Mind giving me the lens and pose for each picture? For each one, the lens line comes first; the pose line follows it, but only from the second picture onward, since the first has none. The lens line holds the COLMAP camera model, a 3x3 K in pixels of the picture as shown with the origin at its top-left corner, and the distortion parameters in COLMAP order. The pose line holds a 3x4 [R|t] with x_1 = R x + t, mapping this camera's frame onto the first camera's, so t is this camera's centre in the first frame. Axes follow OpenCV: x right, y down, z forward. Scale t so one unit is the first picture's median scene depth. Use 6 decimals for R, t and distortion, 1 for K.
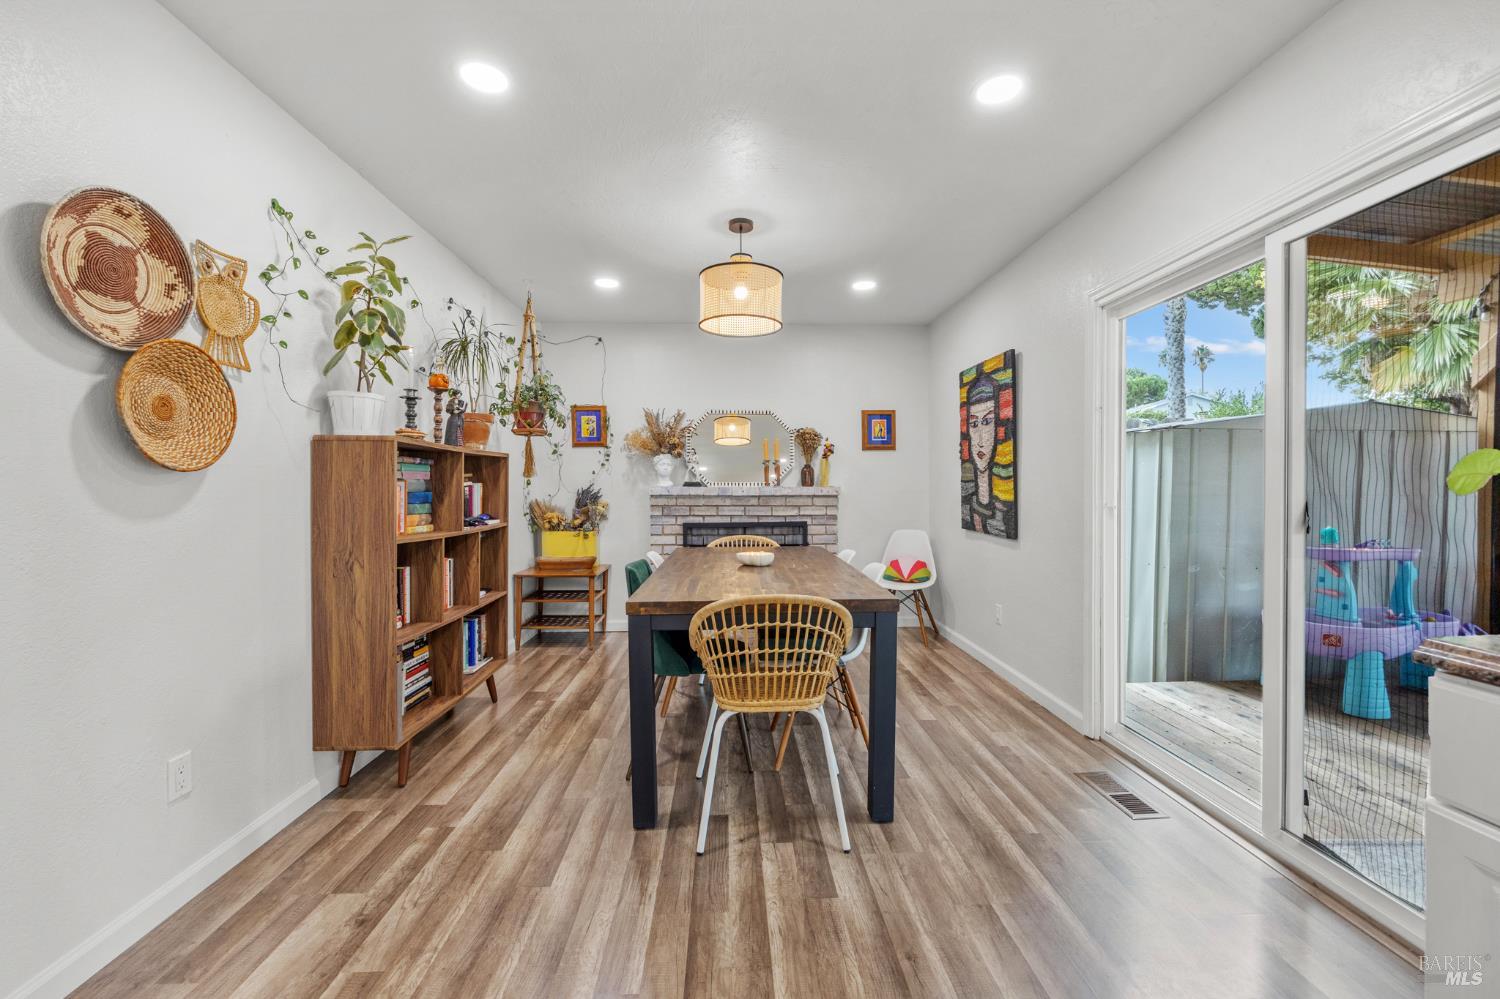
lens RADIAL K [[587.4, 0, 761.7], [0, 587.4, 484.9], [0, 0, 1]] dist [-0.007856, 0.000189]
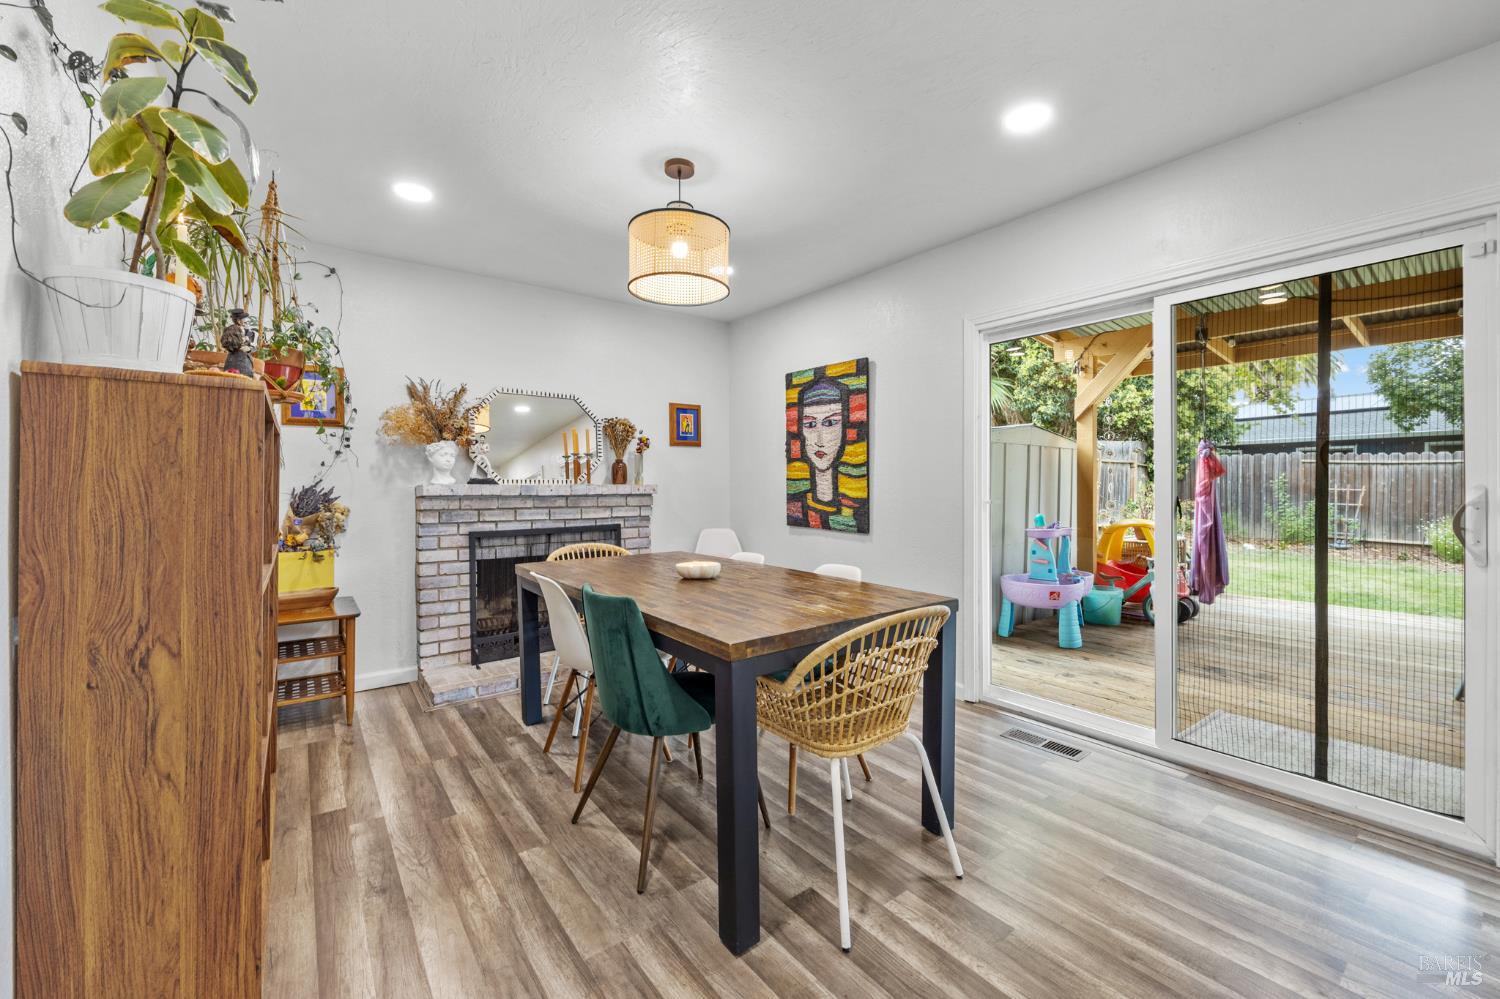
lens RADIAL K [[586.1, 0, 746.2], [0, 586.1, 479.2], [0, 0, 1]] dist [-0.007048, 0.000319]
pose [[0.828419, 0.005733, 0.560080, -0.311848], [-0.001896, 0.999971, -0.007432, 0.001350], [-0.560106, 0.005095, 0.828405, 0.198858]]
